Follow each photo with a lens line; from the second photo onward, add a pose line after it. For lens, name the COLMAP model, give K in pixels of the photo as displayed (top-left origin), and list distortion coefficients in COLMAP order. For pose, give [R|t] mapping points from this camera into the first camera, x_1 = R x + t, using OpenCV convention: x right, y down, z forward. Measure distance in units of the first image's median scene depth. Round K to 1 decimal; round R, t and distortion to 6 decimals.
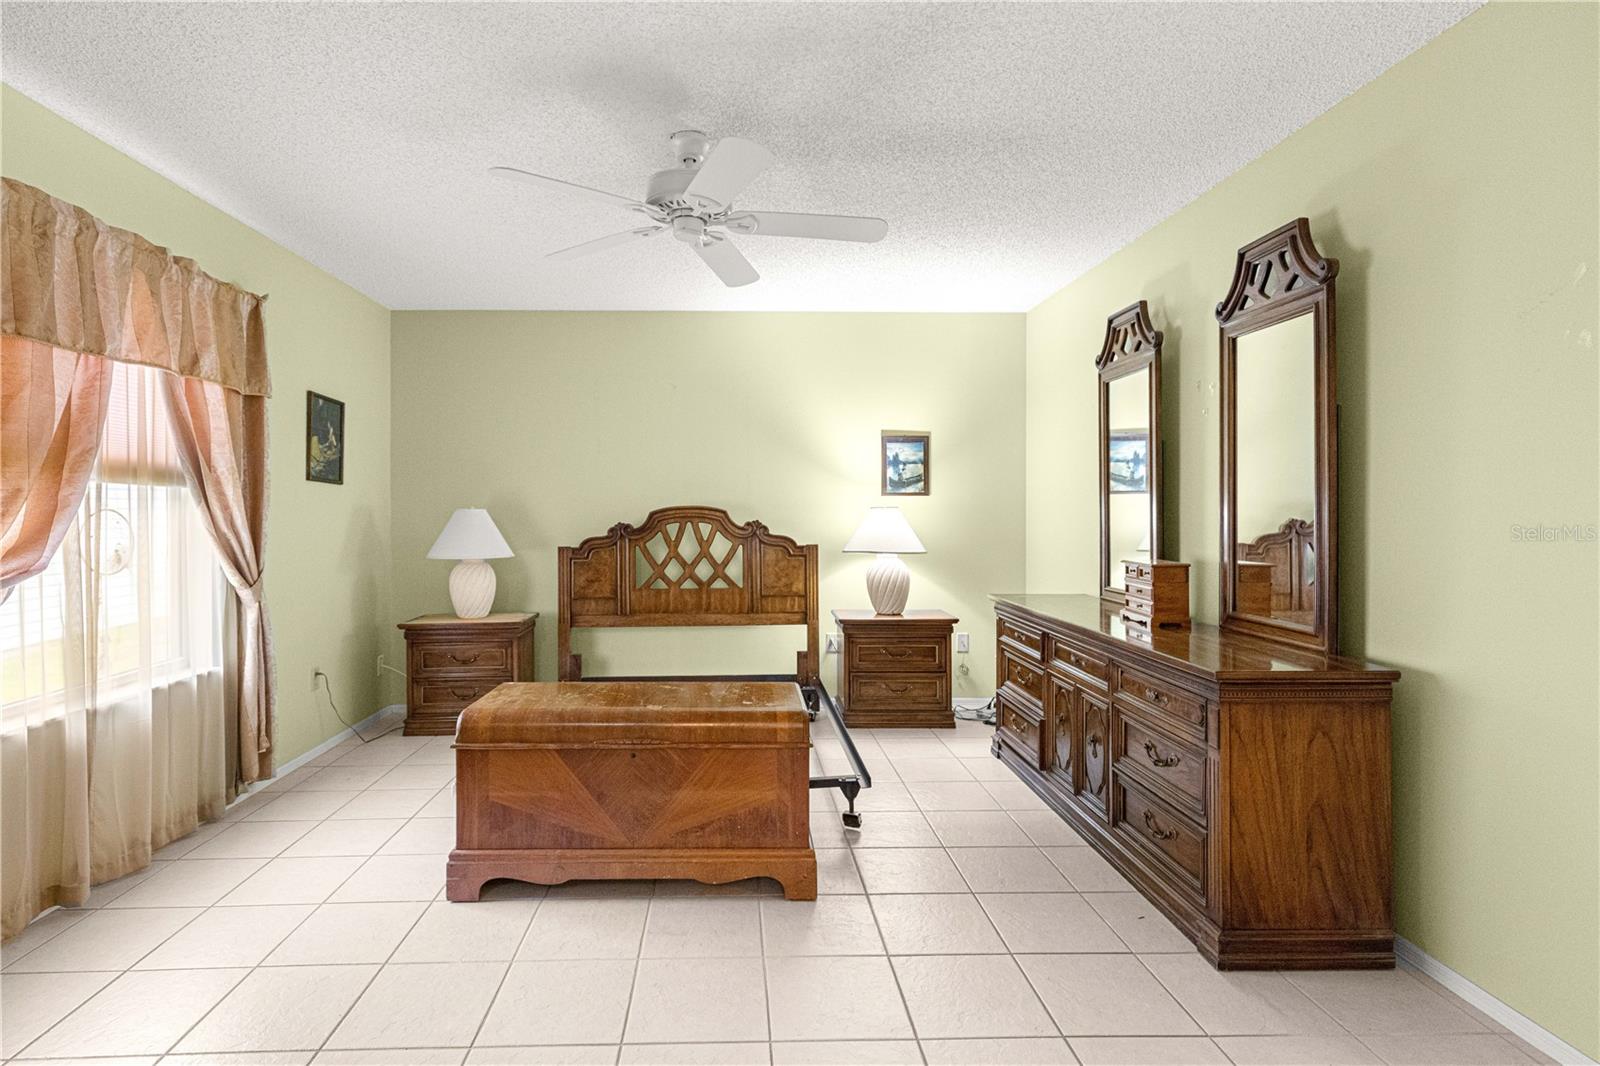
lens RADIAL K [[769.8, 0, 798.6], [0, 769.8, 510.2], [0, 0, 1]] dist [0.011386, -0.000272]
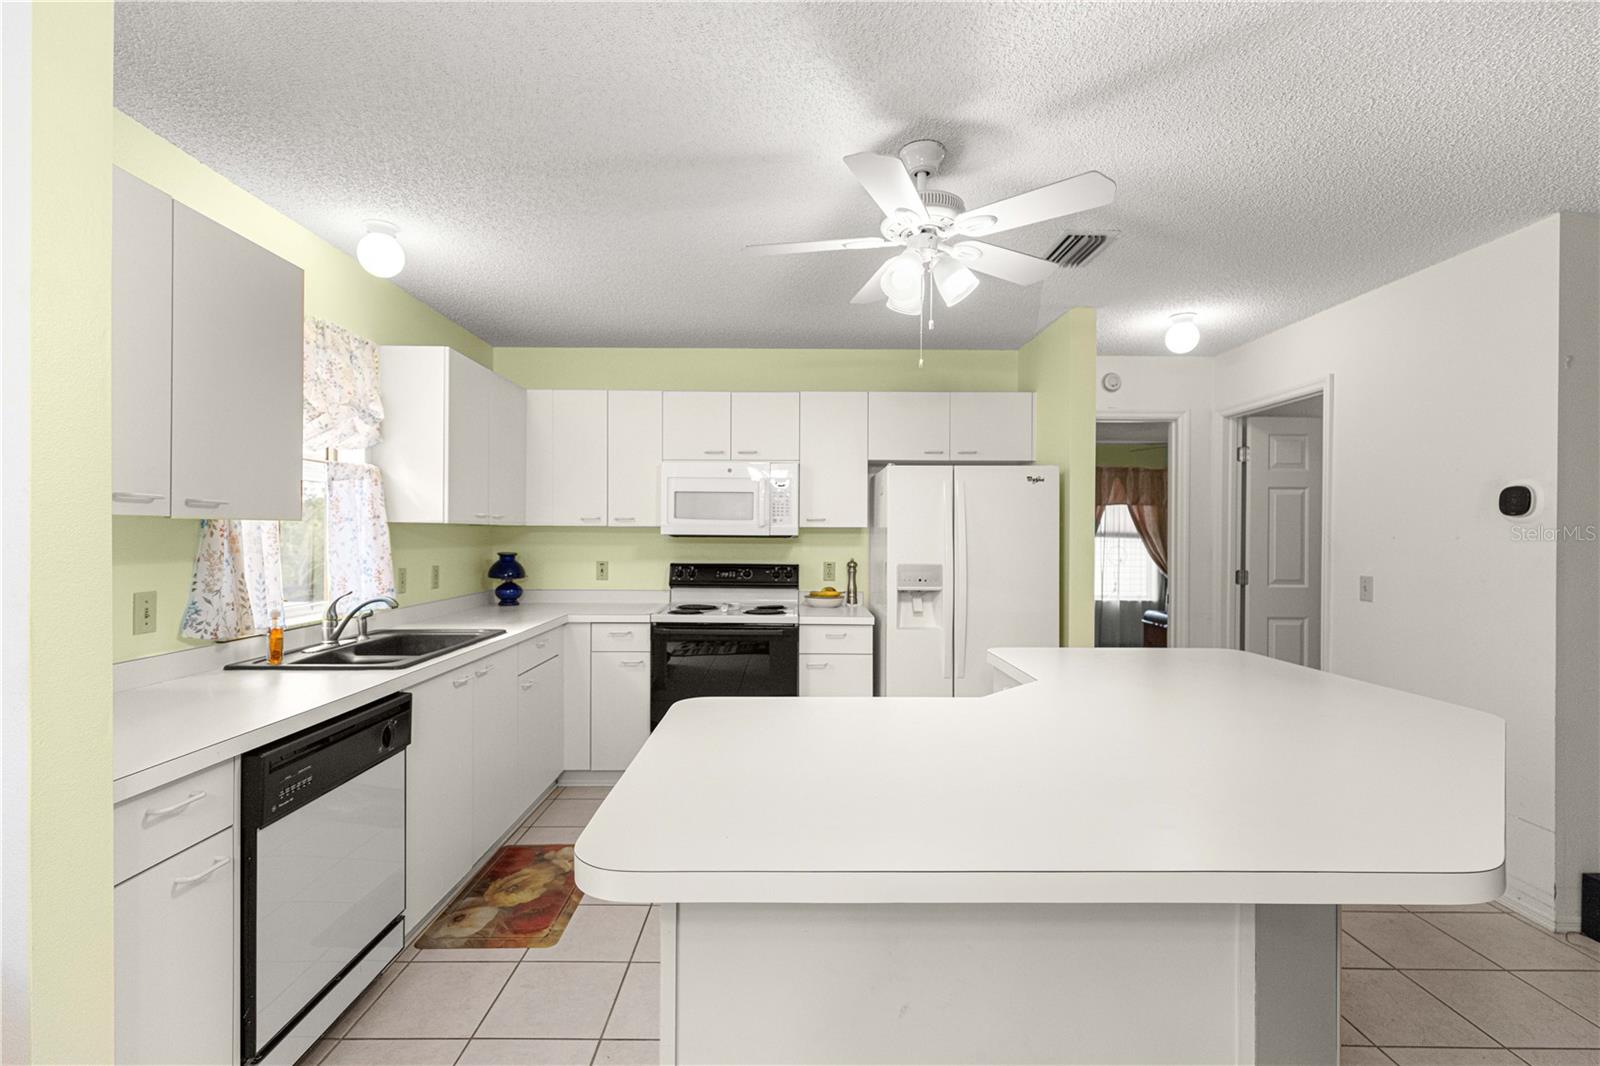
lens RADIAL K [[716.0, 0, 793.7], [0, 716.0, 532.4], [0, 0, 1]] dist [0.007635, -0.001478]
pose [[-0.016559, 0.003601, -0.999856, 1.258859], [-0.008923, 0.999953, 0.003750, -0.033050], [0.999823, 0.008984, -0.016527, -0.206225]]
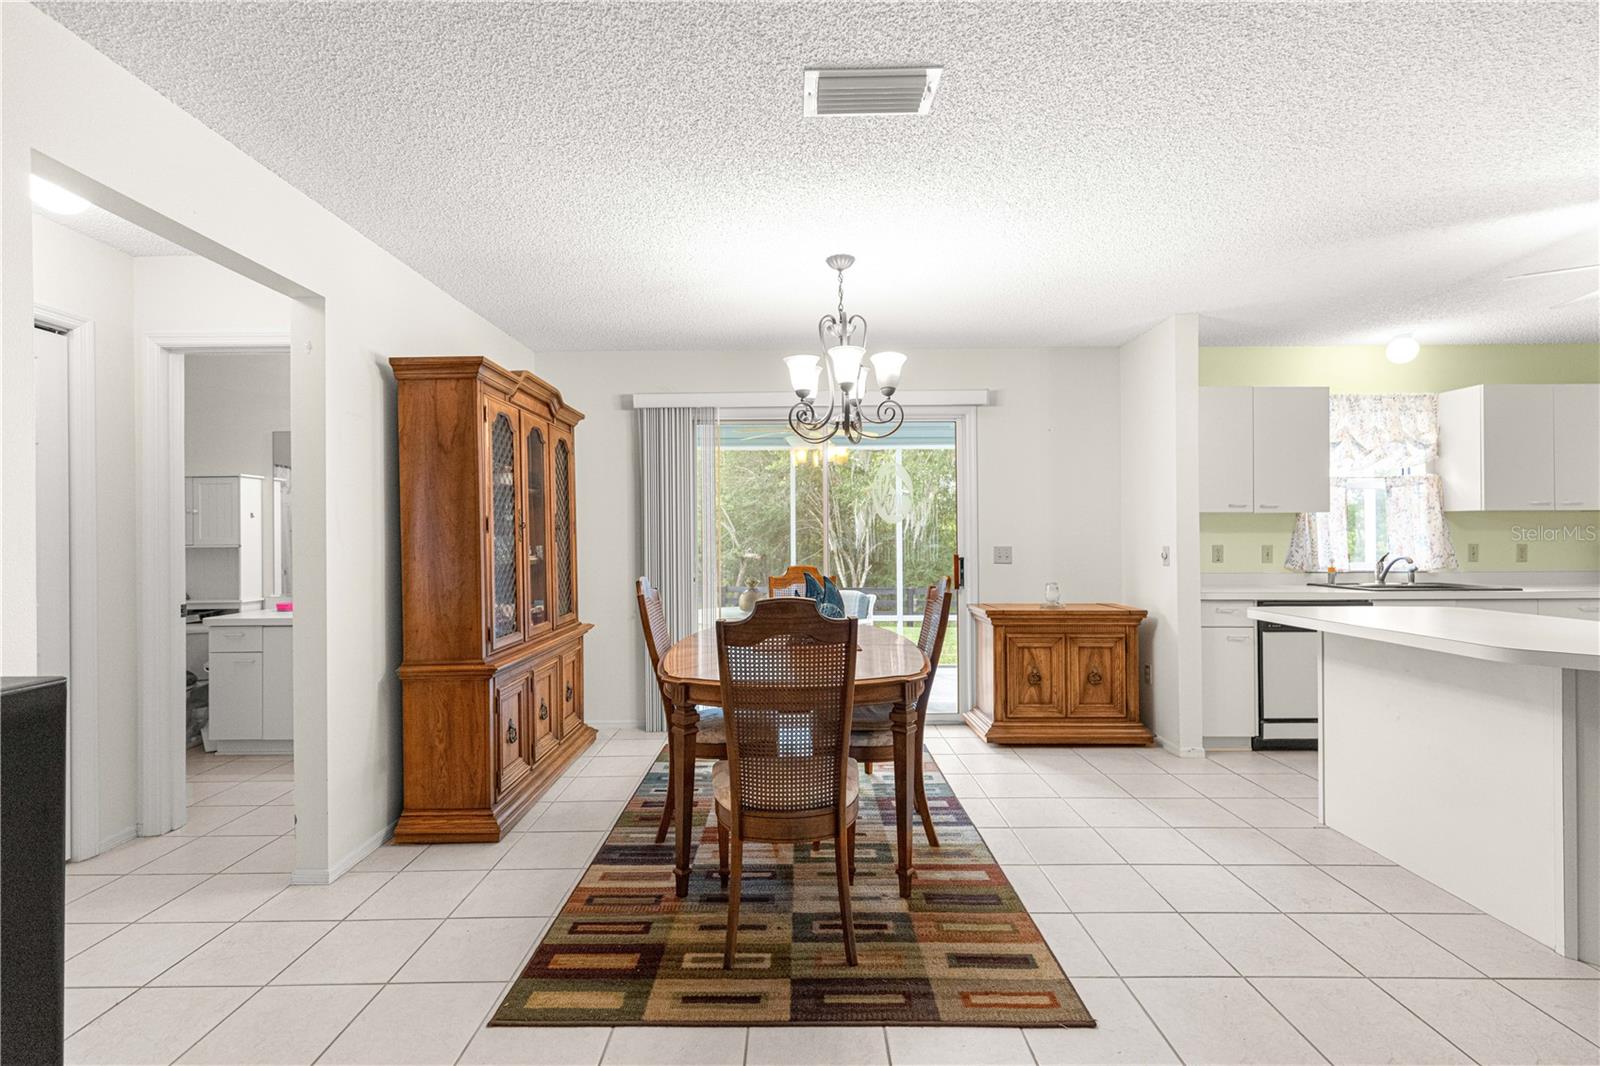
lens RADIAL K [[716.0, 0, 793.7], [0, 716.0, 532.4], [0, 0, 1]] dist [0.007635, -0.001478]
pose [[-0.999683, 0.010429, 0.022905, 1.459568], [0.010387, 0.999944, -0.001976, -0.015929], [-0.022924, -0.001738, -0.999736, 0.379232]]
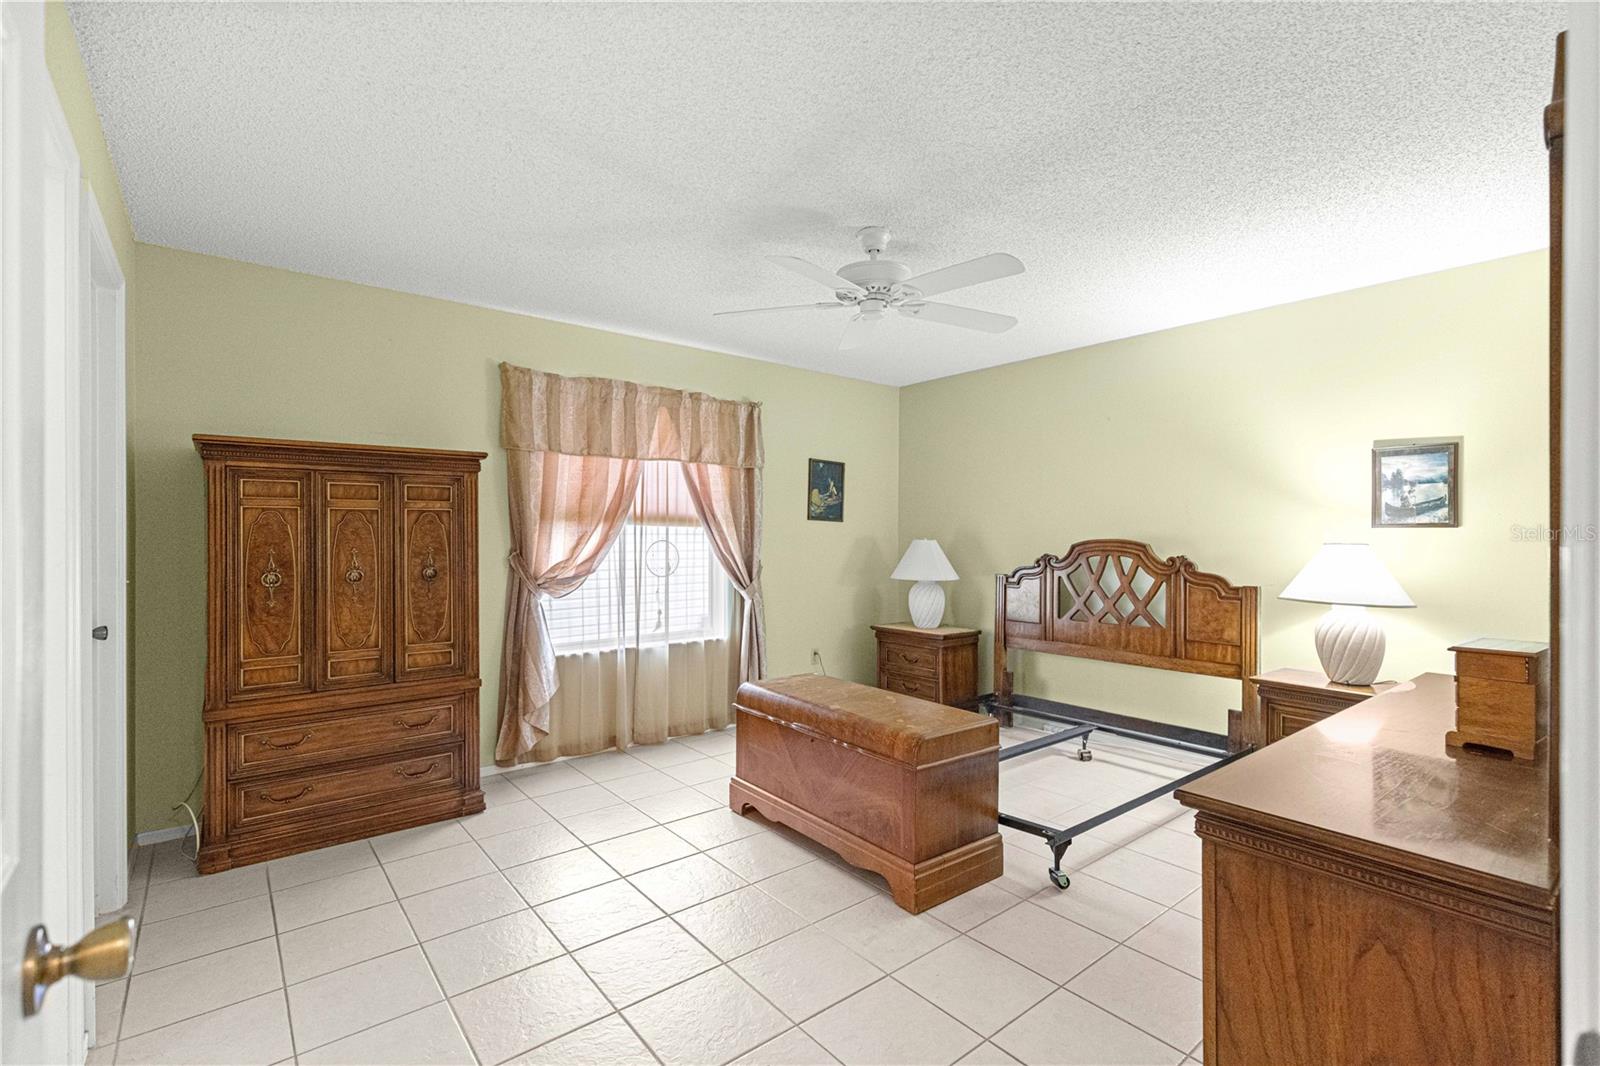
lens RADIAL K [[722.5, 0, 800.0], [0, 722.5, 533.0], [0, 0, 1]] dist [0.013246, -0.000195]
pose [[0.611120, 0.003853, -0.791529, 0.347262], [-0.005387, 0.999985, 0.000708, -0.011648], [0.791520, 0.003831, 0.611132, 0.123995]]
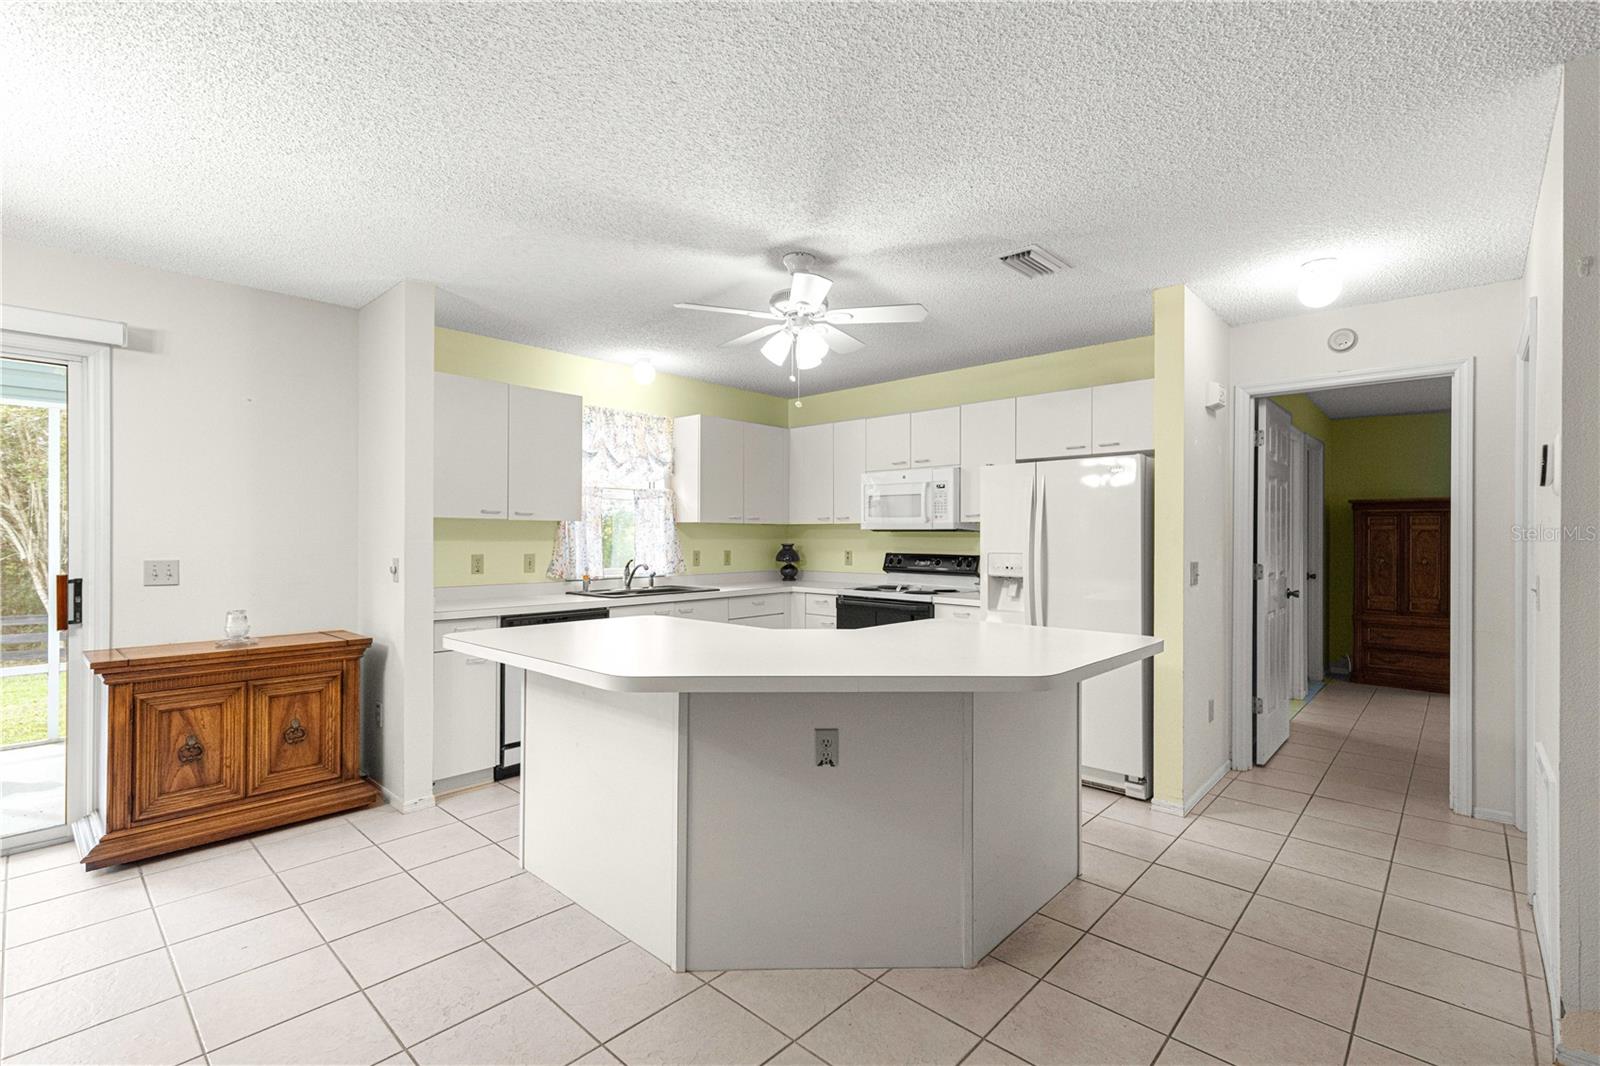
lens RADIAL K [[716.0, 0, 793.7], [0, 716.0, 532.4], [0, 0, 1]] dist [0.007635, -0.001478]
pose [[-0.698433, -0.000075, -0.715675, 1.272321], [-0.002047, 0.999996, 0.001893, -0.023999], [0.715672, 0.002787, -0.698431, 0.288126]]
